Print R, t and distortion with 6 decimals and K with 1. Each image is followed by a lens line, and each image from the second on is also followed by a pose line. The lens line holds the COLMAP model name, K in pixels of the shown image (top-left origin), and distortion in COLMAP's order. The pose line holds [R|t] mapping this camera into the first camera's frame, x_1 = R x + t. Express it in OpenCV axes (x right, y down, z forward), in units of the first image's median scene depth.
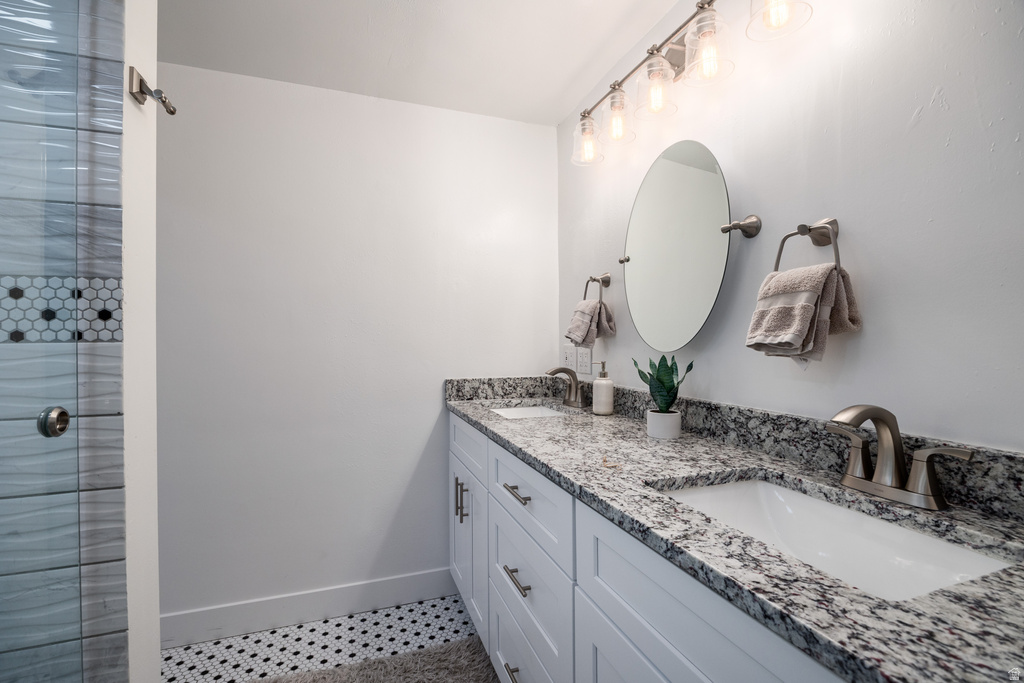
lens RADIAL K [[471.5, 0, 511.6], [0, 471.5, 339.6], [0, 0, 1]] dist [0.000454, 0.000031]
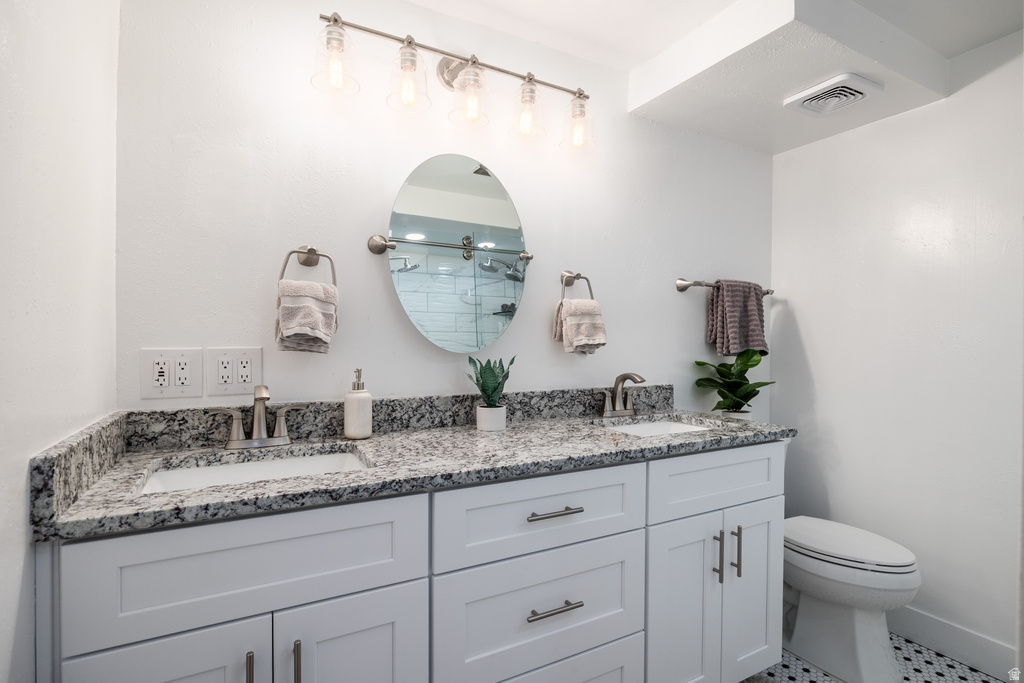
lens RADIAL K [[508.3, 0, 511.6], [0, 508.3, 341.9], [0, 0, 1]] dist [-0.013285, -0.001387]
pose [[-0.162070, -0.002106, 0.986777, -0.960454], [-0.005427, 0.999984, 0.001243, 0.000189], [-0.986764, -0.005154, -0.162079, 1.293244]]
